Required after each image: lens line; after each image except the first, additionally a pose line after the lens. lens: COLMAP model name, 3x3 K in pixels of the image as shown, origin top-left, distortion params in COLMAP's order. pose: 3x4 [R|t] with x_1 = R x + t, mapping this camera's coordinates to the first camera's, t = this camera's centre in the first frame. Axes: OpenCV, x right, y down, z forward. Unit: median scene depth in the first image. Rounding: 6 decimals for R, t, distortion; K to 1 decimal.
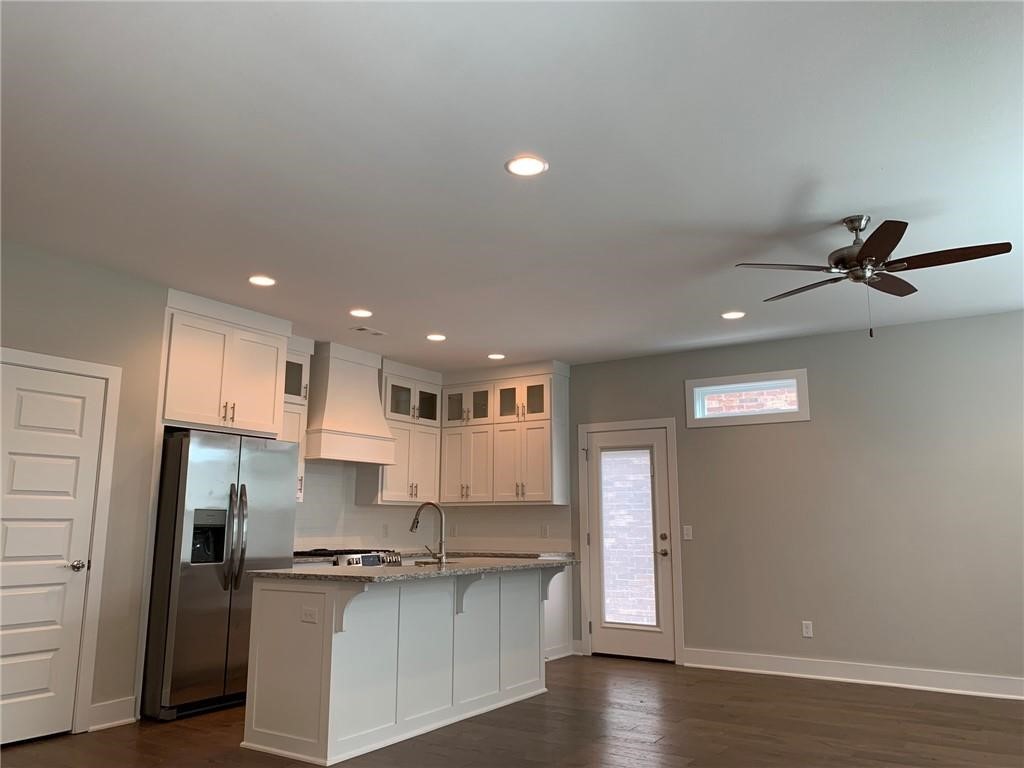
lens RADIAL K [[778.8, 0, 509.9], [0, 778.8, 382.8], [0, 0, 1]] dist [0.046563, -0.051784]
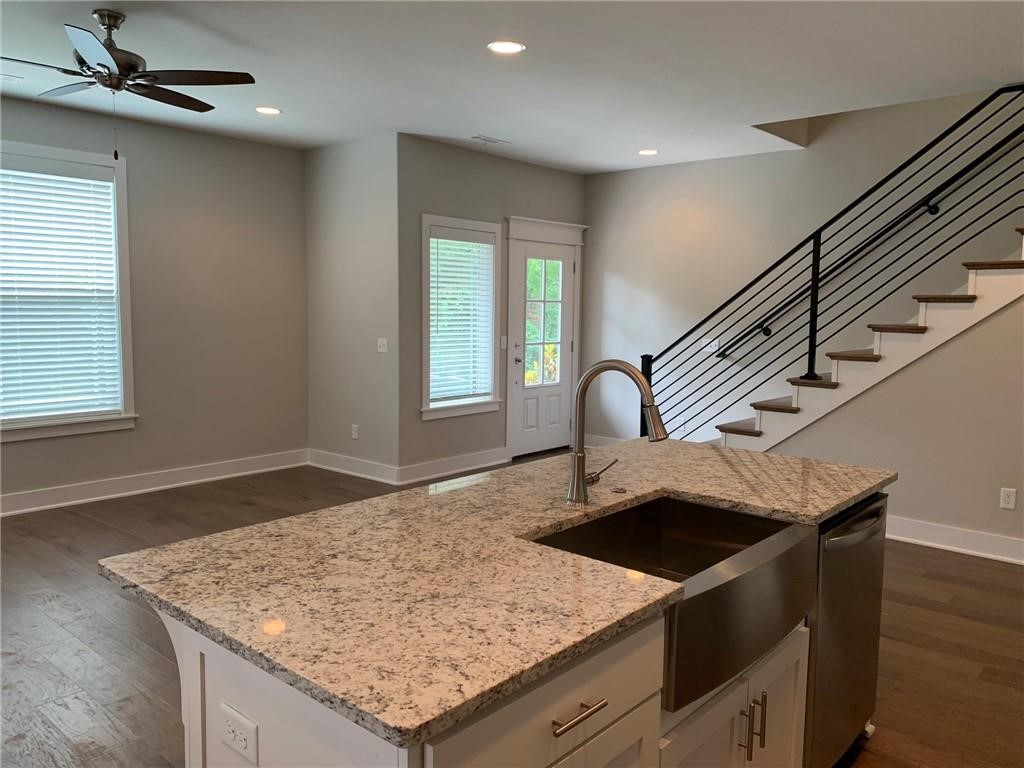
lens RADIAL K [[778.8, 0, 516.1], [0, 778.8, 383.1], [0, 0, 1]] dist [0.046563, -0.051784]
pose [[-0.987010, -0.029189, 0.157986, -0.090096], [-0.042065, 0.996004, -0.078777, 0.145651], [-0.155055, -0.084400, -0.984294, 1.030832]]
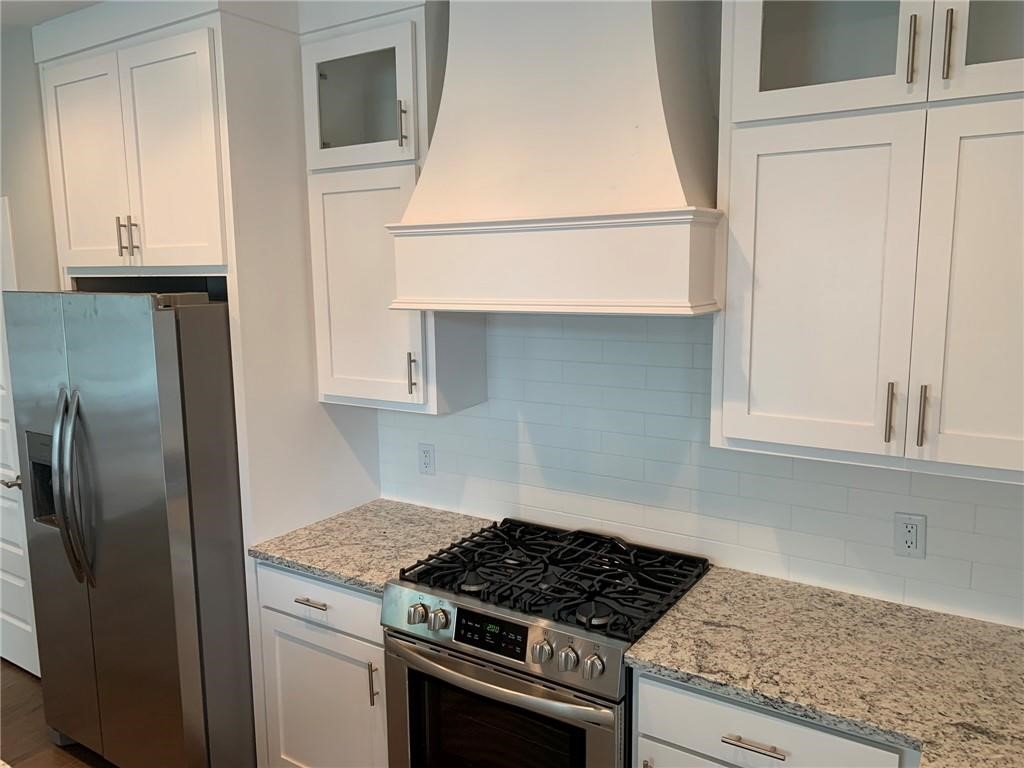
lens RADIAL K [[778.8, 0, 508.1], [0, 778.8, 383.0], [0, 0, 1]] dist [0.046563, -0.051784]
pose [[-0.012921, 0.146225, -0.989167, 0.113712], [0.193993, 0.970820, 0.140979, 0.082710], [0.980918, -0.190070, -0.040910, 0.984402]]
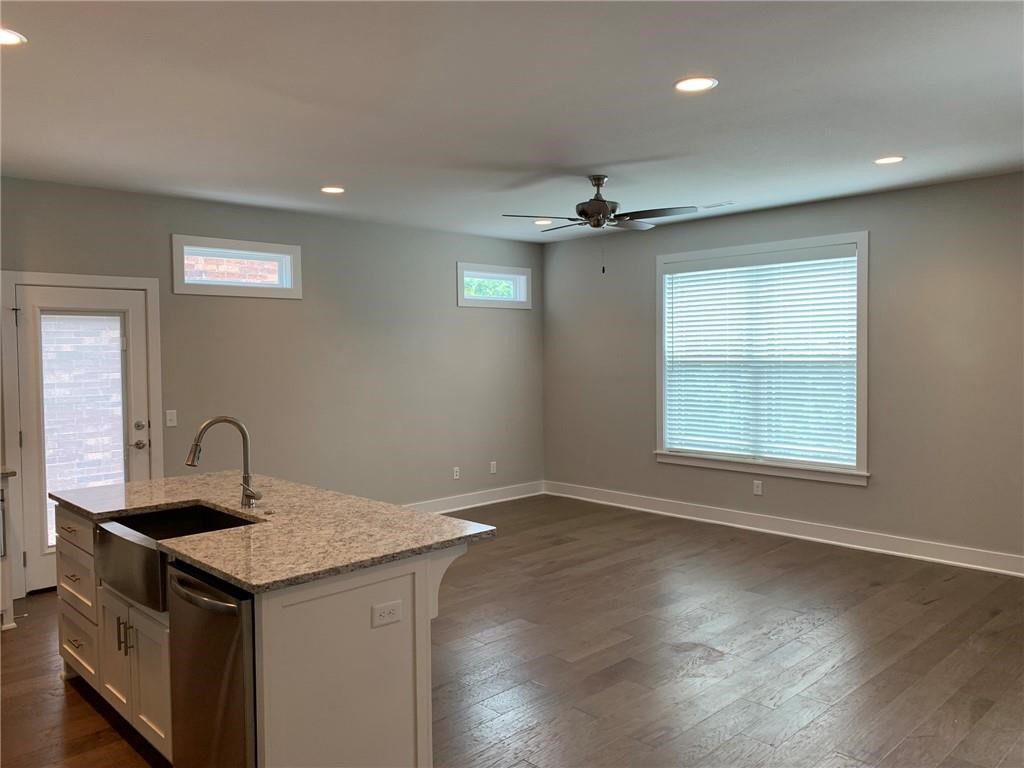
lens RADIAL K [[778.8, 0, 509.0], [0, 778.8, 374.0], [0, 0, 1]] dist [0.046563, -0.051784]
pose [[0.247471, -0.032682, 0.968344, -0.497211], [-0.164175, 0.983564, 0.075152, 0.021473], [-0.954885, -0.177576, 0.238039, 0.457338]]
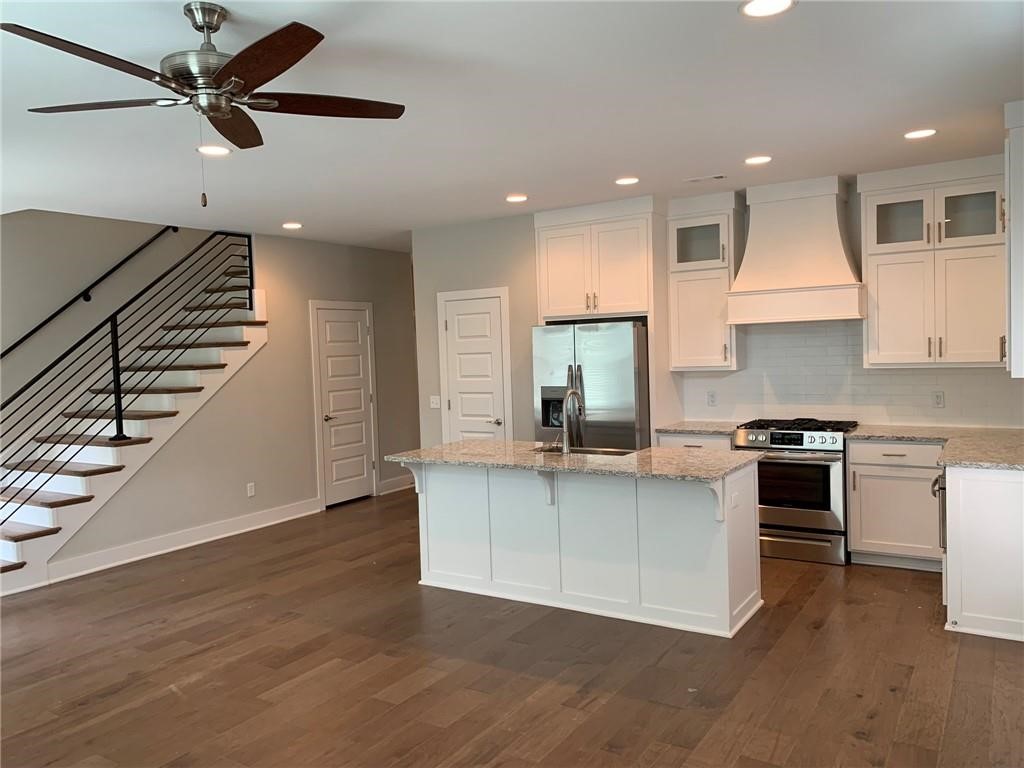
lens RADIAL K [[778.8, 0, 514.6], [0, 778.8, 381.2], [0, 0, 1]] dist [0.046563, -0.051784]
pose [[-0.001227, 0.043128, -0.999069, 0.637115], [0.215780, 0.975545, 0.041848, 0.063628], [0.976441, -0.215528, -0.010503, 0.695419]]
